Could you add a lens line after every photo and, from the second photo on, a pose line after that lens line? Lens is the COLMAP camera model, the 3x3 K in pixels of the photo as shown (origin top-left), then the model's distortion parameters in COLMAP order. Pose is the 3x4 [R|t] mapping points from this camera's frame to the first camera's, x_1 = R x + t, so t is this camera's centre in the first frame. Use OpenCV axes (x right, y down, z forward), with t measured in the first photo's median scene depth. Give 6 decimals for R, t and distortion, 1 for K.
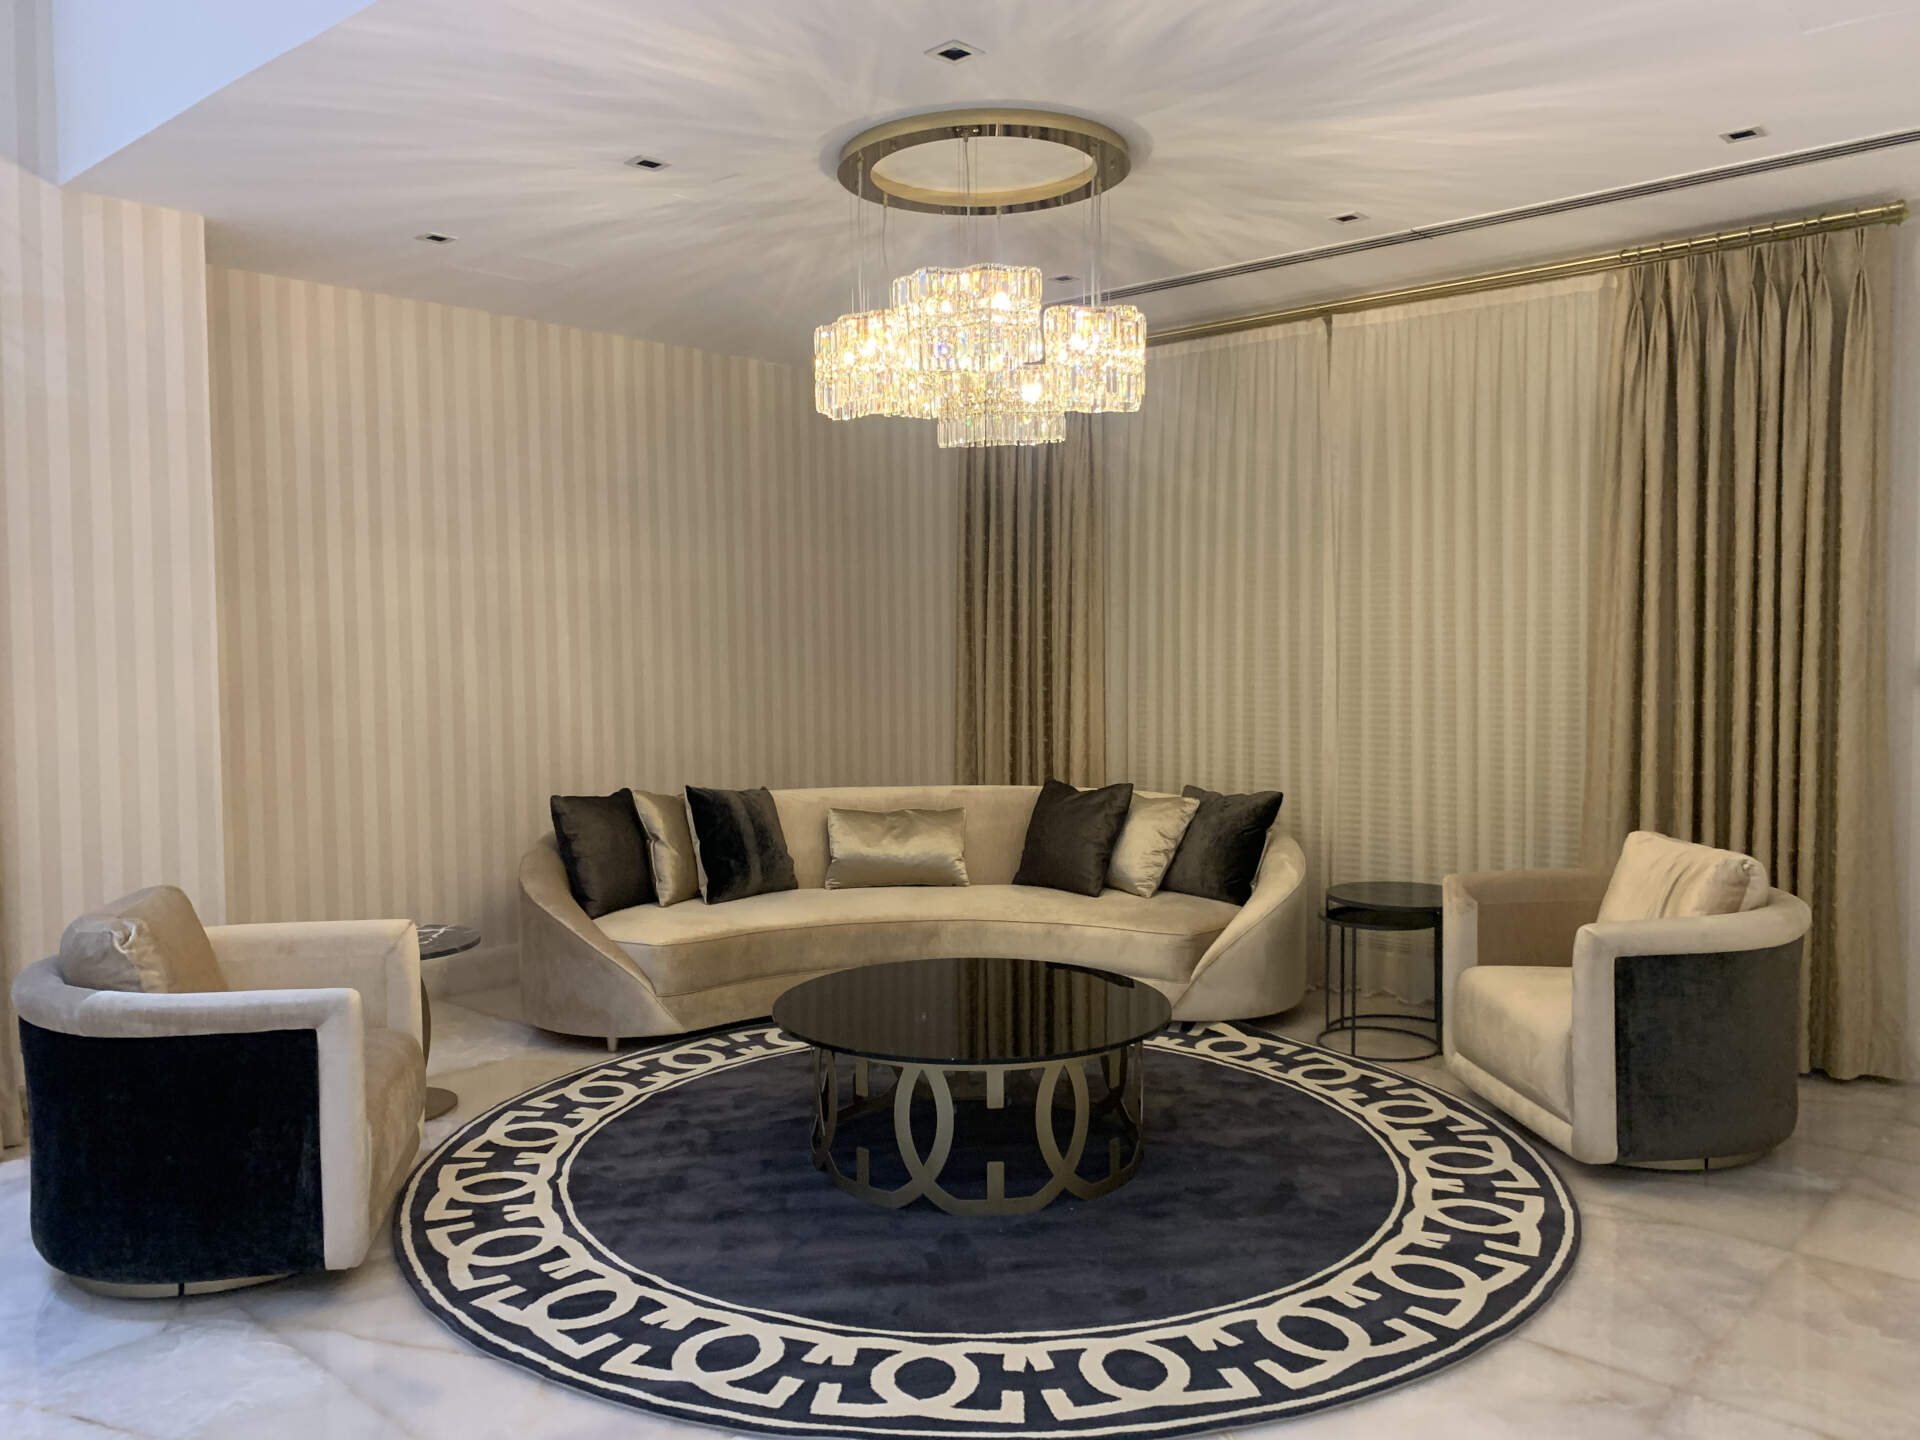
lens RADIAL K [[1465.3, 0, 951.5], [0, 1465.3, 712.4], [0, 0, 1]] dist [0.144895, -0.256320]
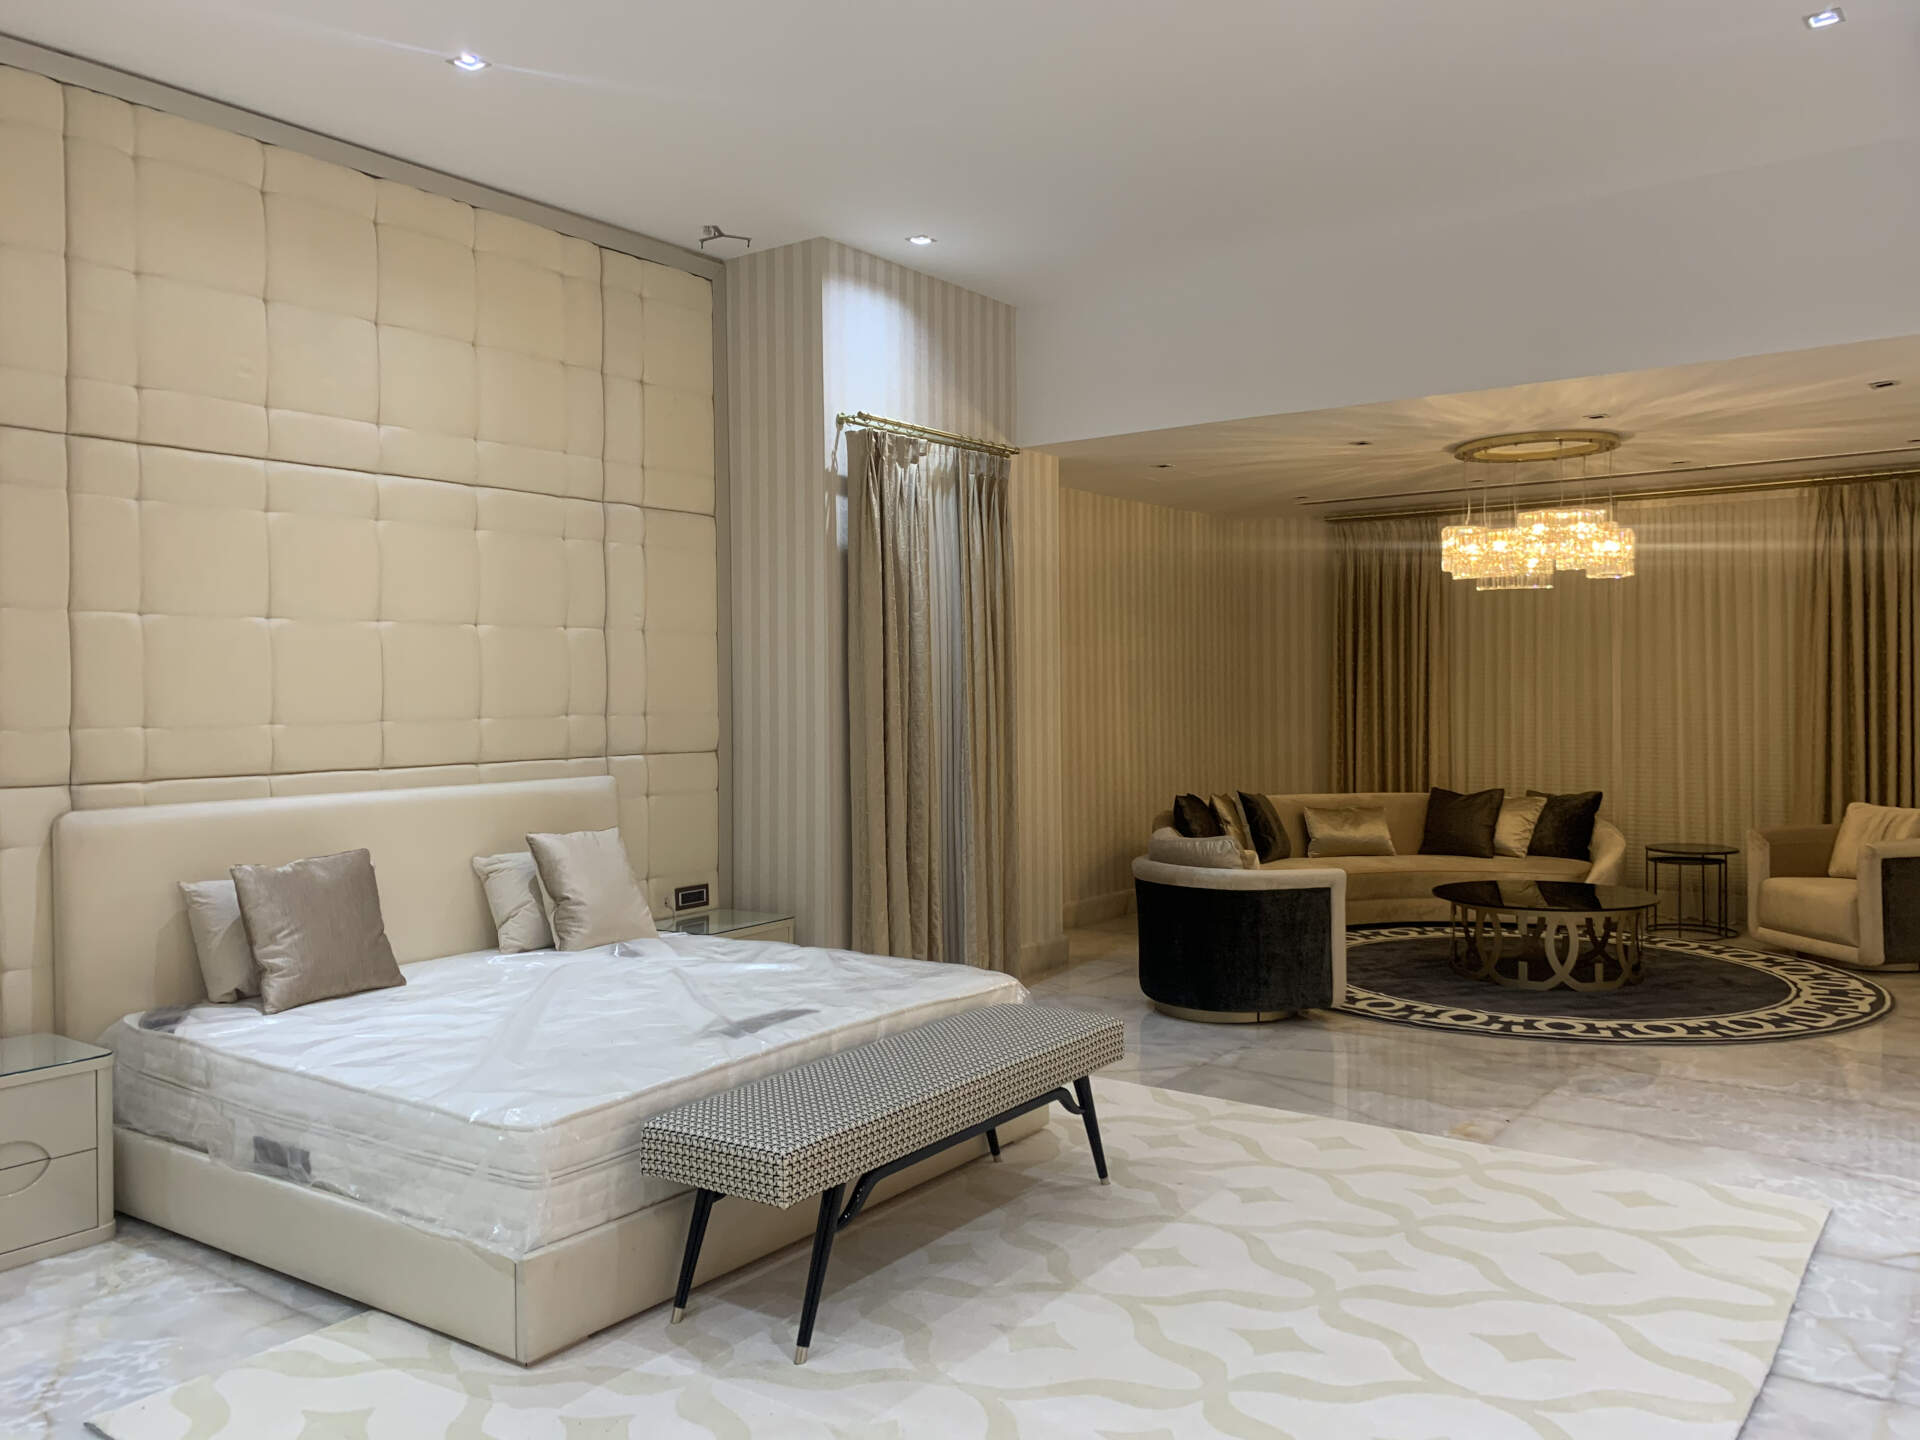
lens RADIAL K [[1471.1, 0, 960.0], [0, 1471.1, 720.0], [0, 0, 1]] dist [0.003850, -0.000174]
pose [[0.996858, -0.004257, 0.079099, -0.644090], [0.006839, 0.999452, -0.032399, 0.023826], [-0.078917, 0.032838, 0.996340, -0.594686]]
